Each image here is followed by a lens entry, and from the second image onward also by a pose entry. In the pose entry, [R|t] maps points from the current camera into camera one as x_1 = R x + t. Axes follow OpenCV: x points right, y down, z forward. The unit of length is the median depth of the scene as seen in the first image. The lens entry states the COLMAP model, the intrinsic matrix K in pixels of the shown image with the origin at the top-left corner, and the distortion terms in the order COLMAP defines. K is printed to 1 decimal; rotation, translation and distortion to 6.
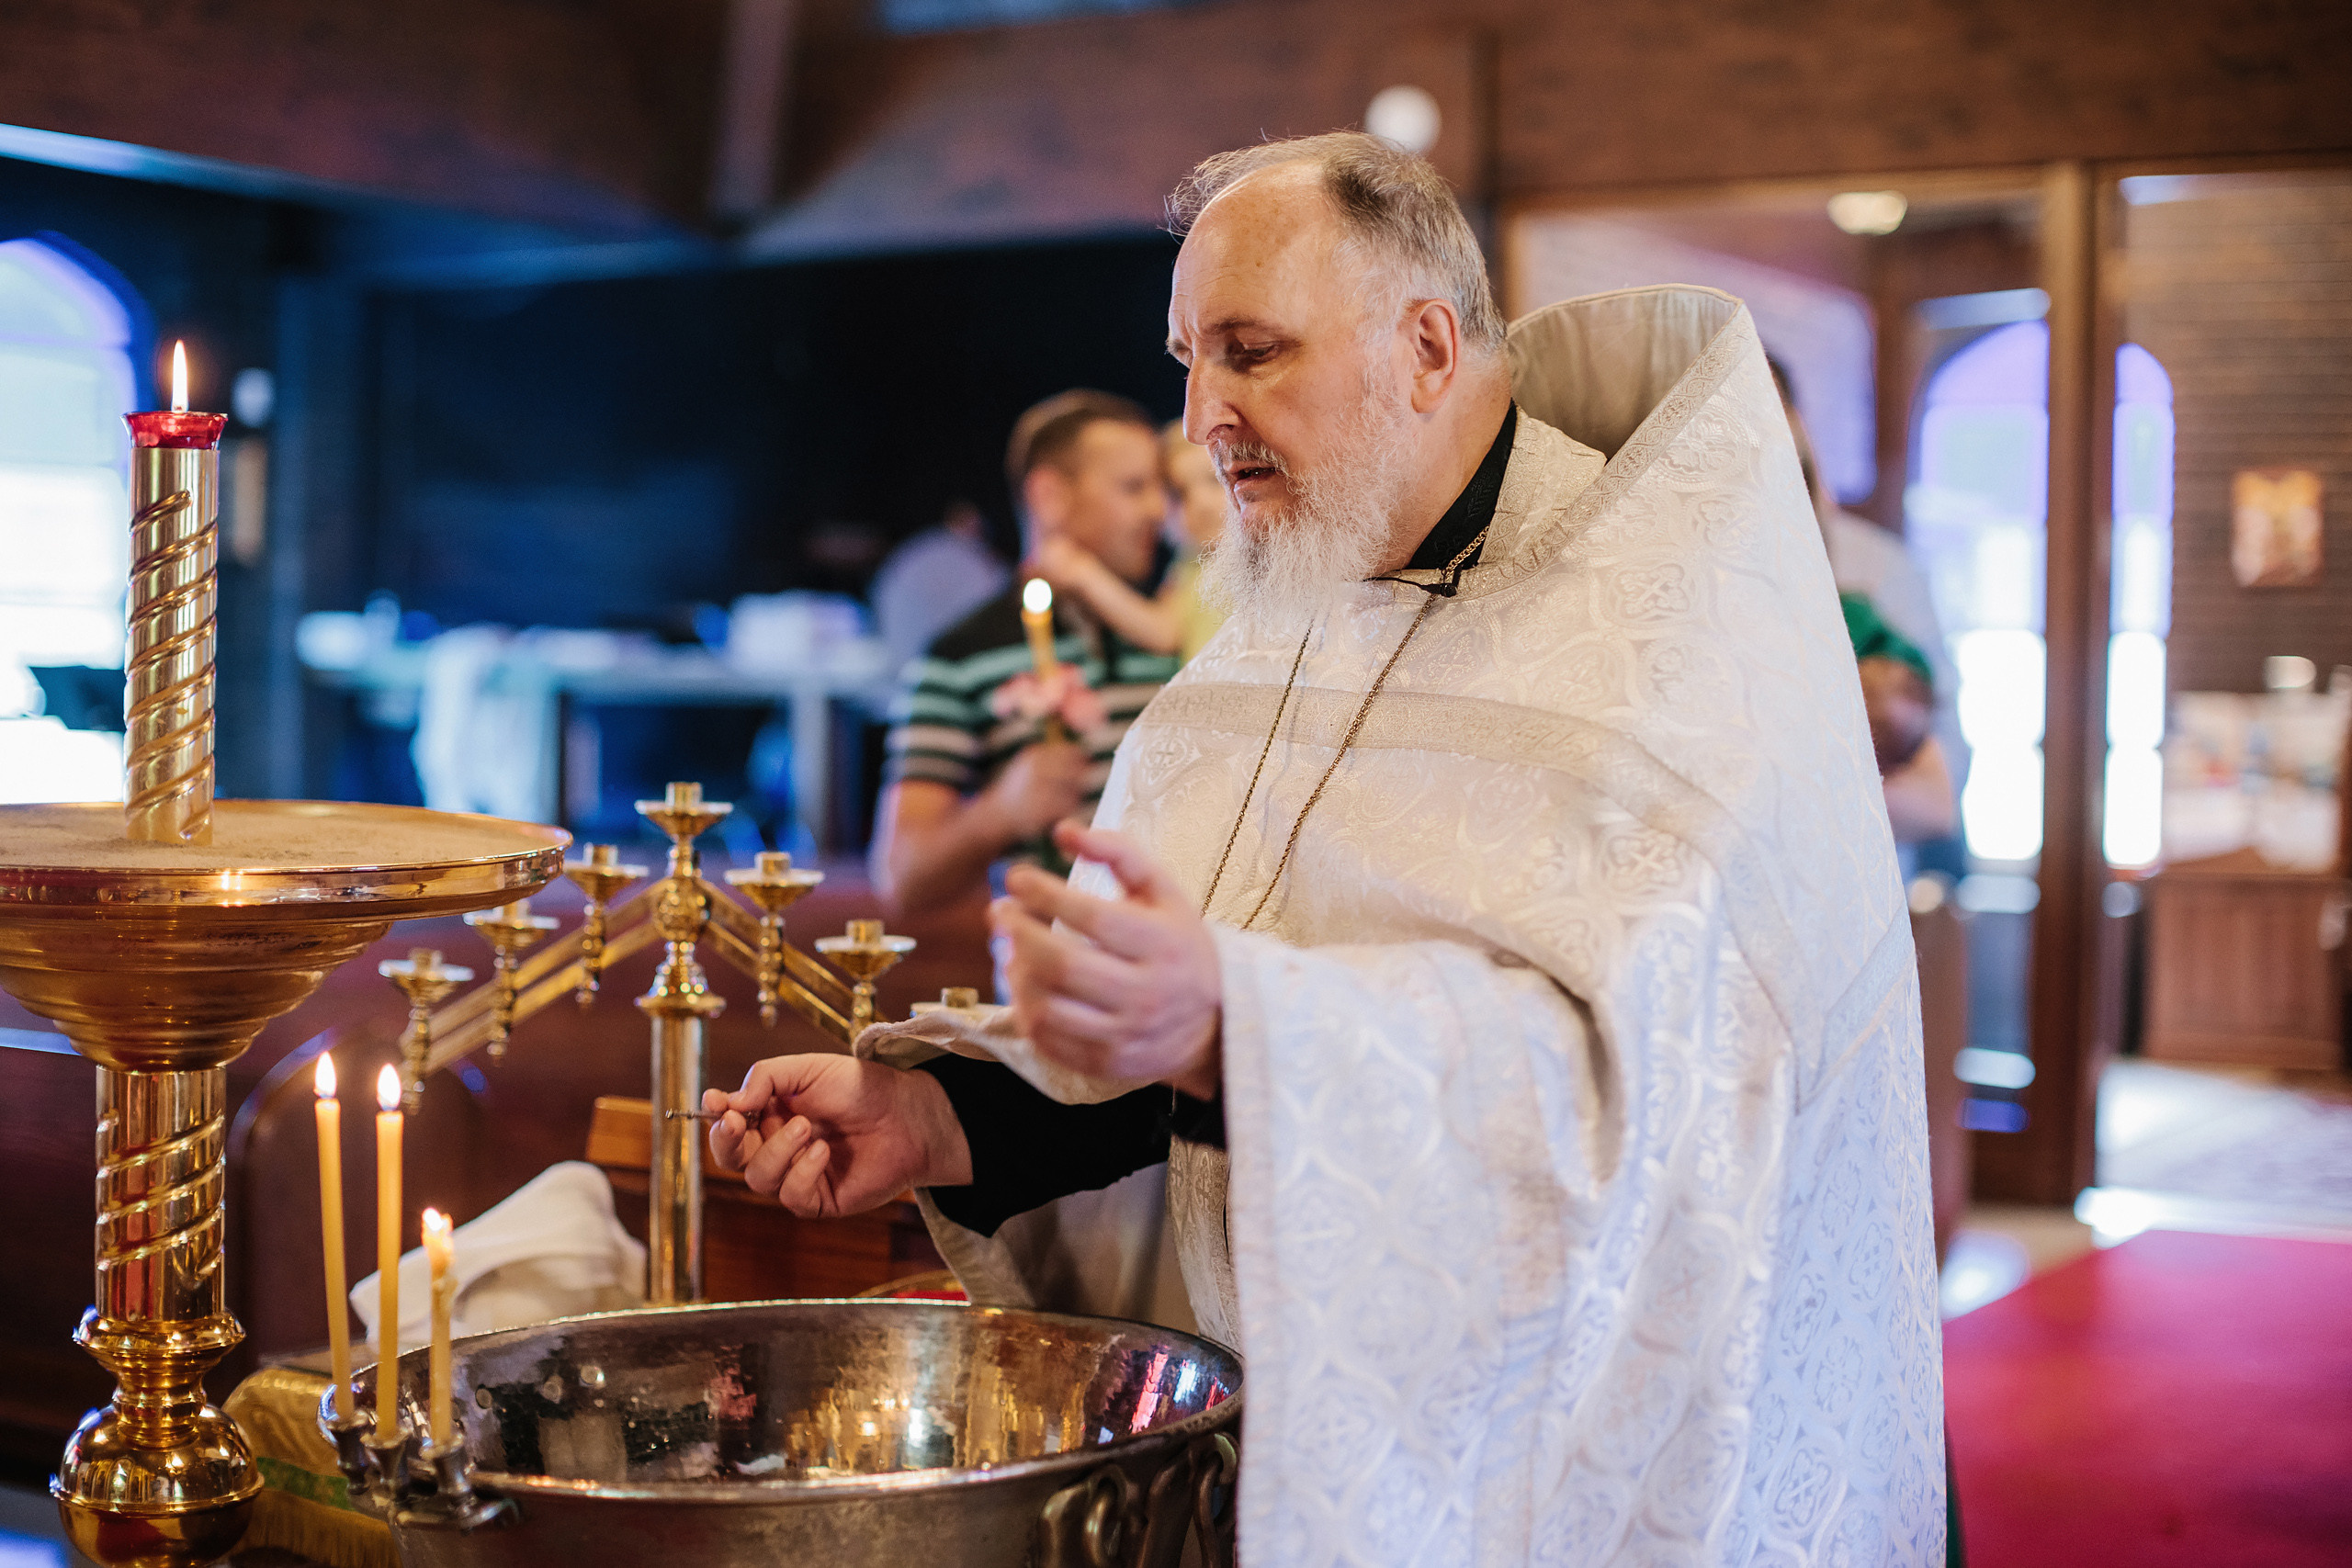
lens RADIAL K [[3520.5, 0, 1176.0], [0, 3520.5, 784.0], [0, 0, 1]] dist [-0.071247, 0.037024]
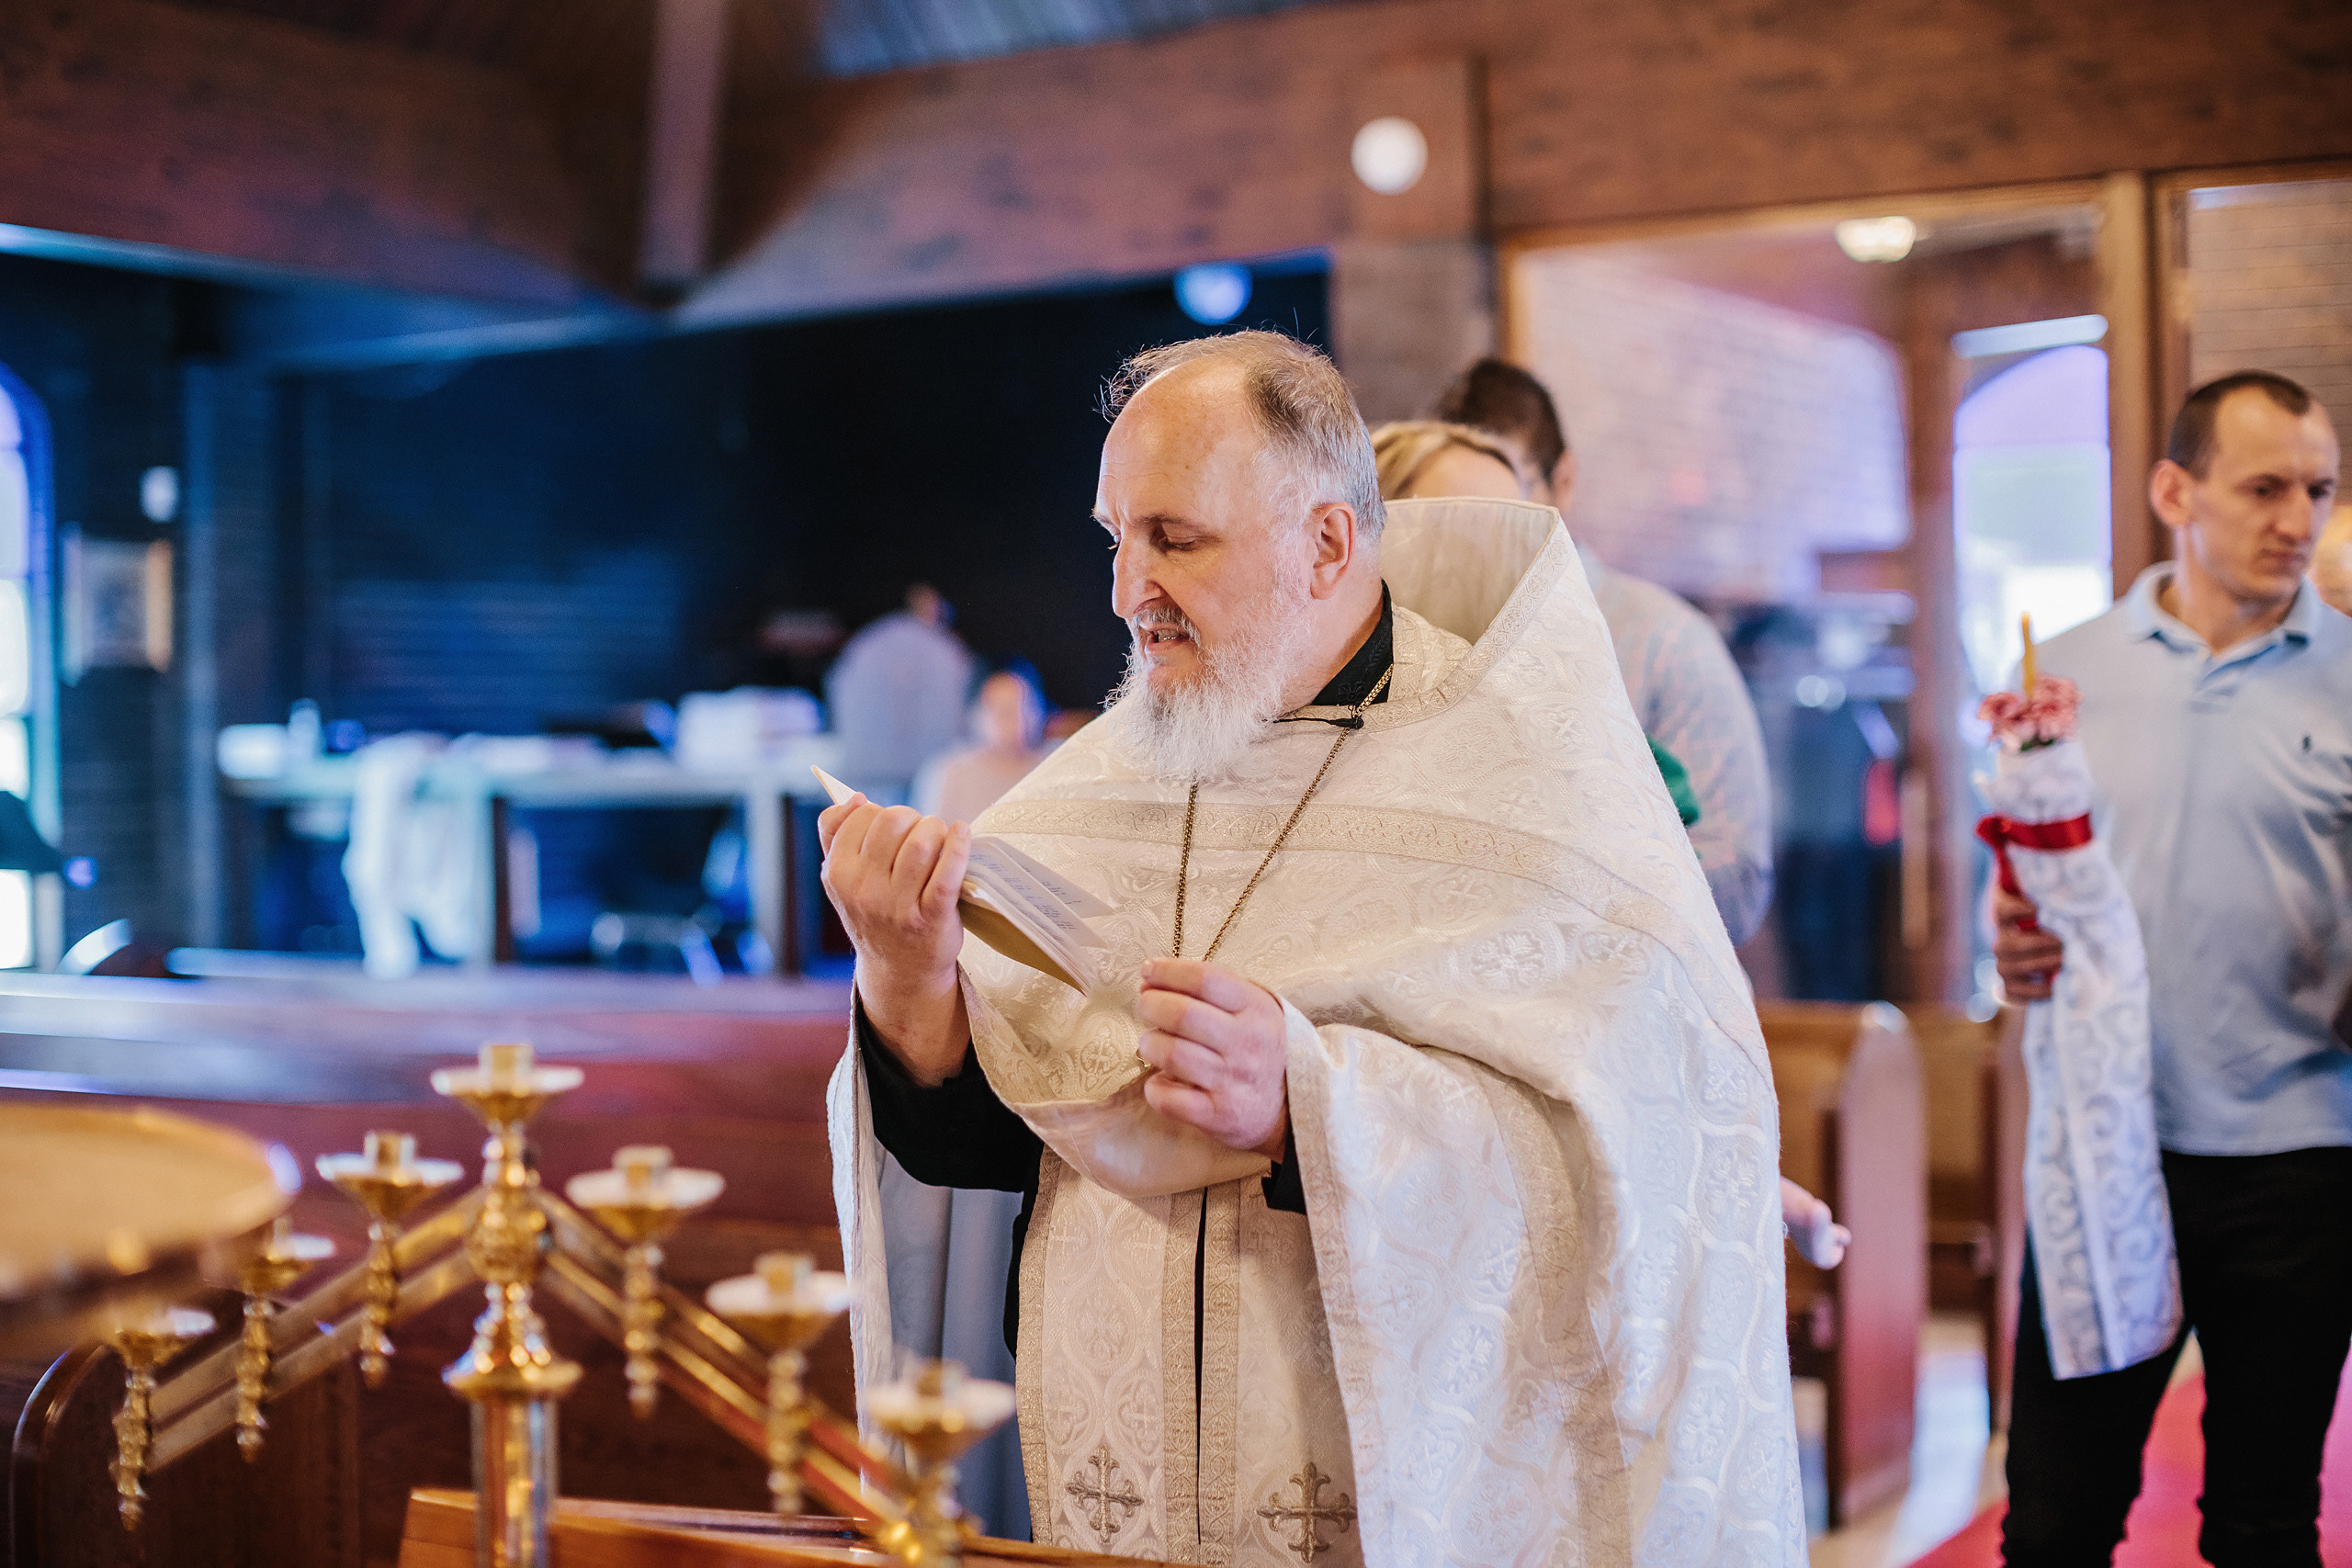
lens RADIAL K [[3524.0, 0, 1176.0], [0, 3524.0, 784.0], [0, 0, 1]] dist [-0.110498, -0.041630]
pose [[0.999423, -0.032682, 0.009214, -0.019484], [0.032857, 0.999271, -0.019423, -0.031602], [-0.008572, 0.019715, 0.999769, 0.342813]]
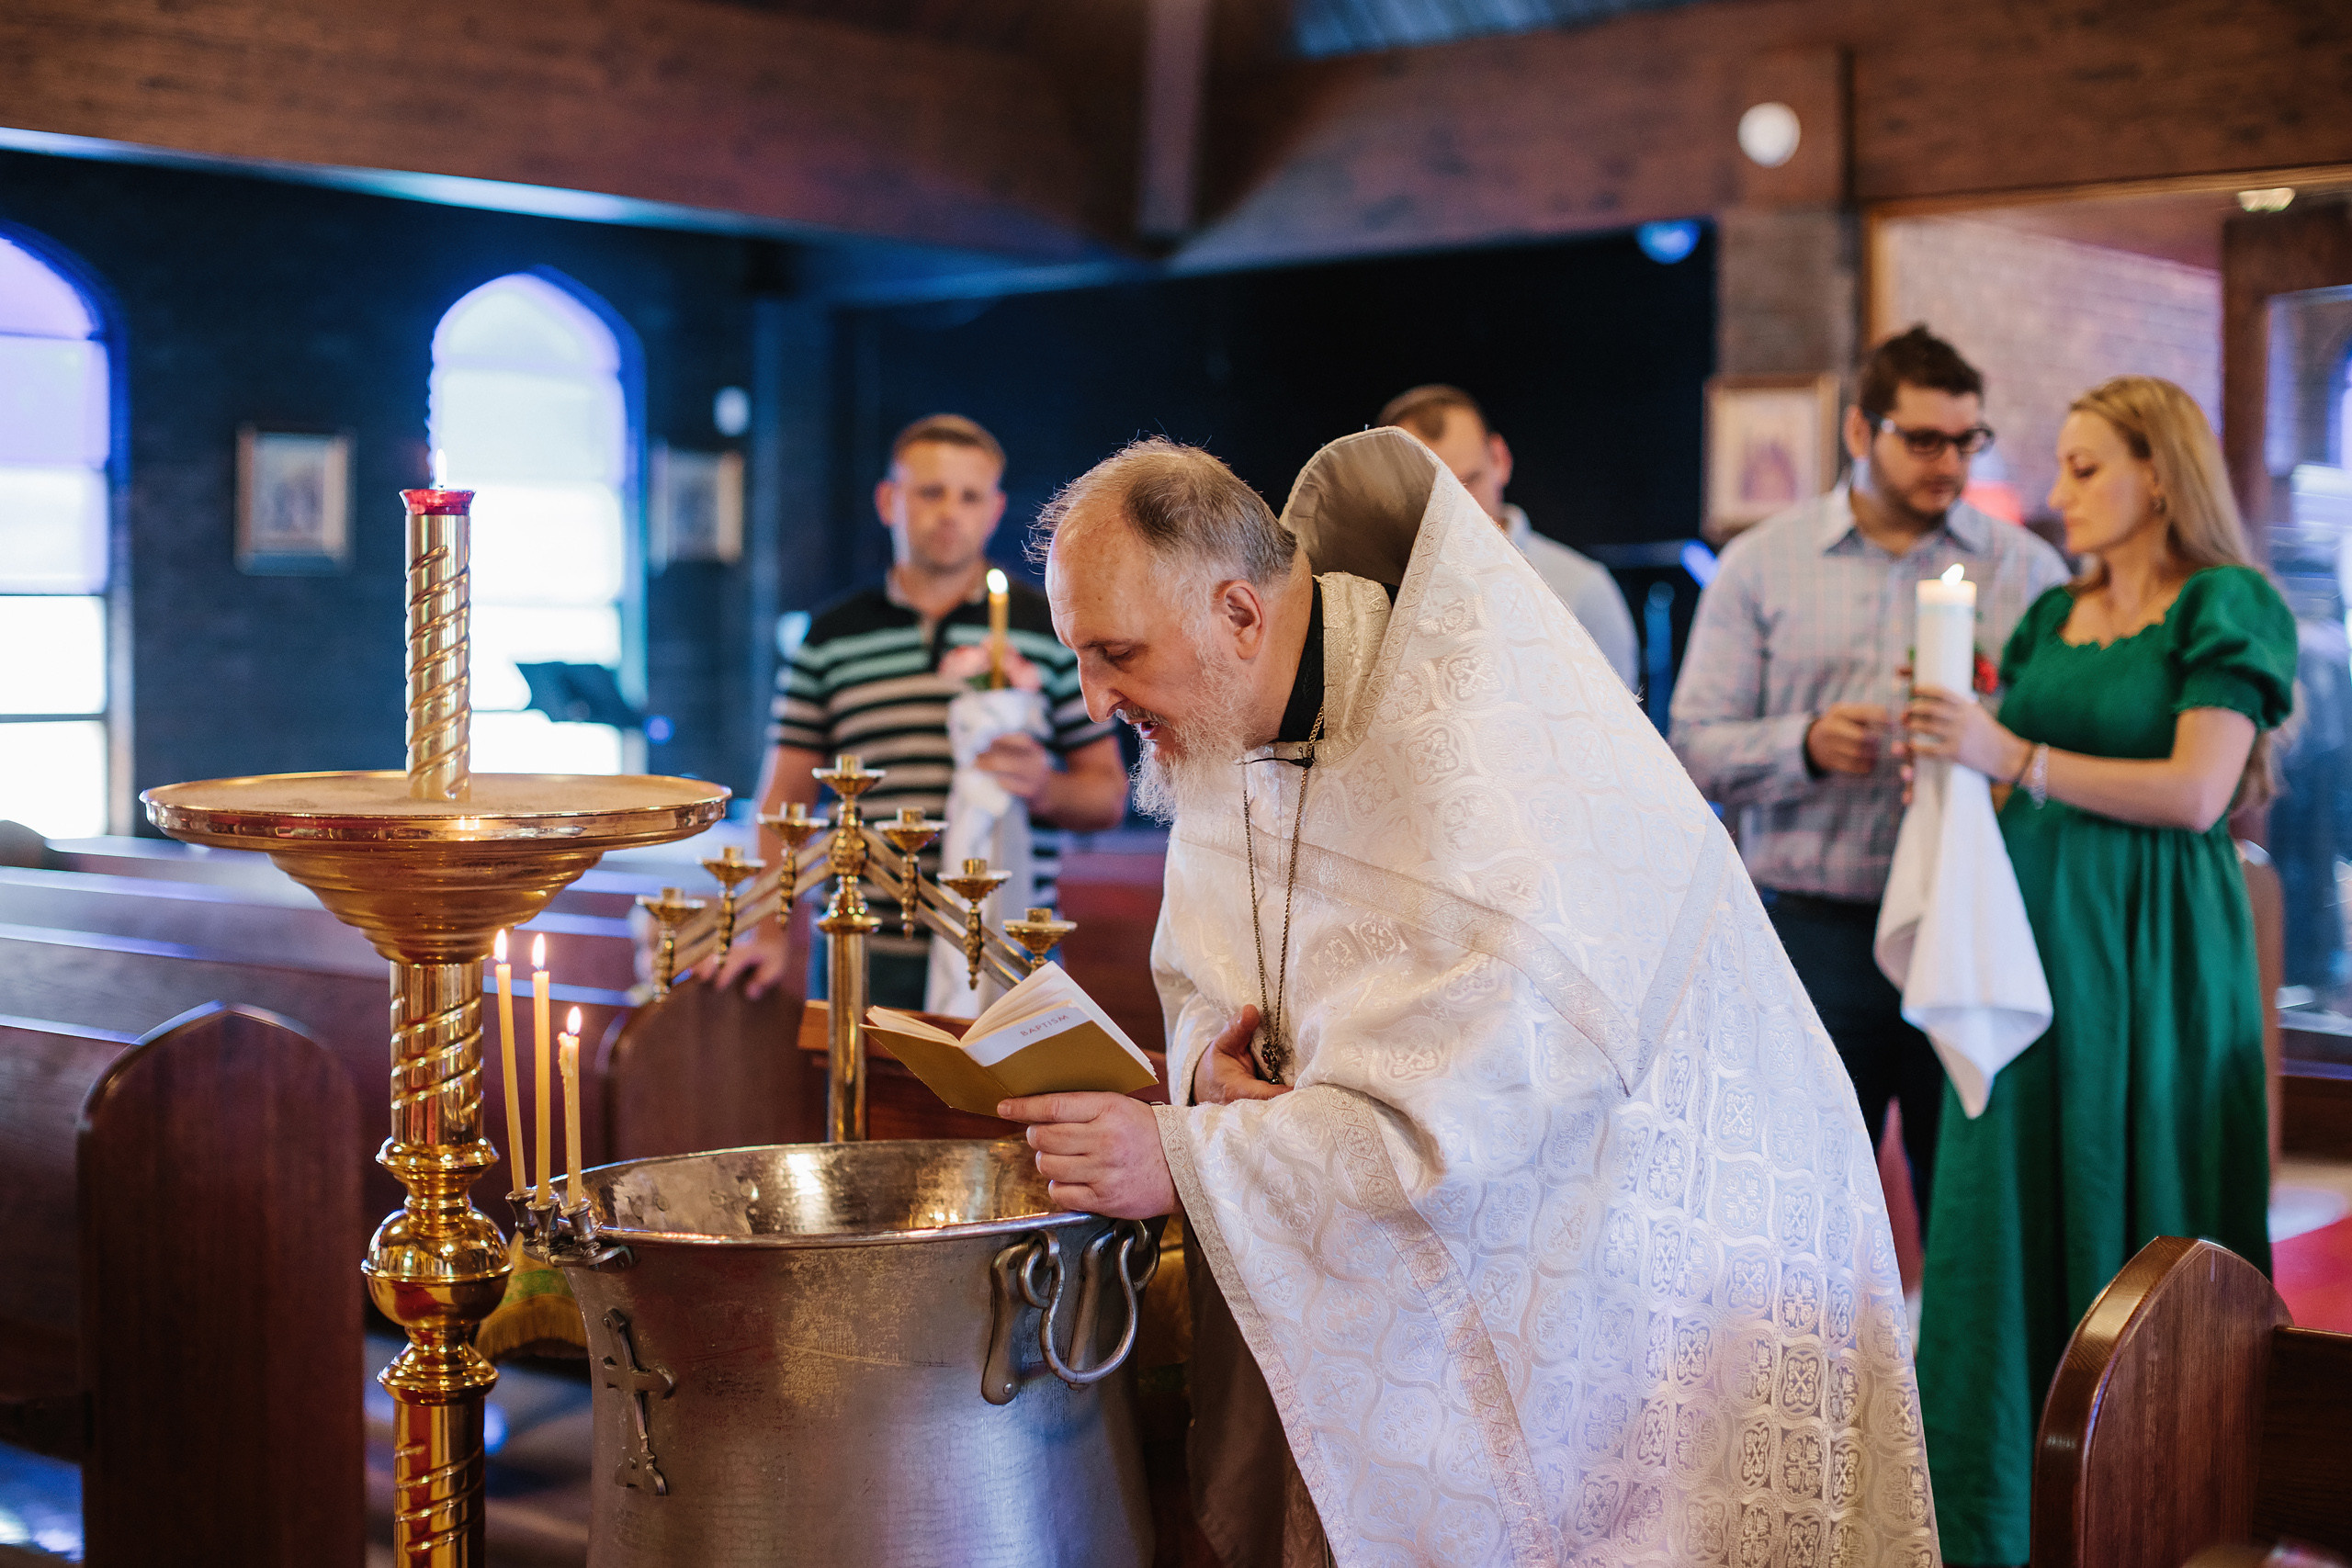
lens RADIAL K [[3520.5, 0, 1176.0], [0, 3520.5, 784.0], [0, 0, 1]] dist [-0.071247, 0.037024]
pose [[0.988413, -0.008092, -0.151570, 0.178655], [0.008856, 0.999951, 0.004365, 0.006116], [0.151528, -0.005657, 0.988437, -0.277265]]
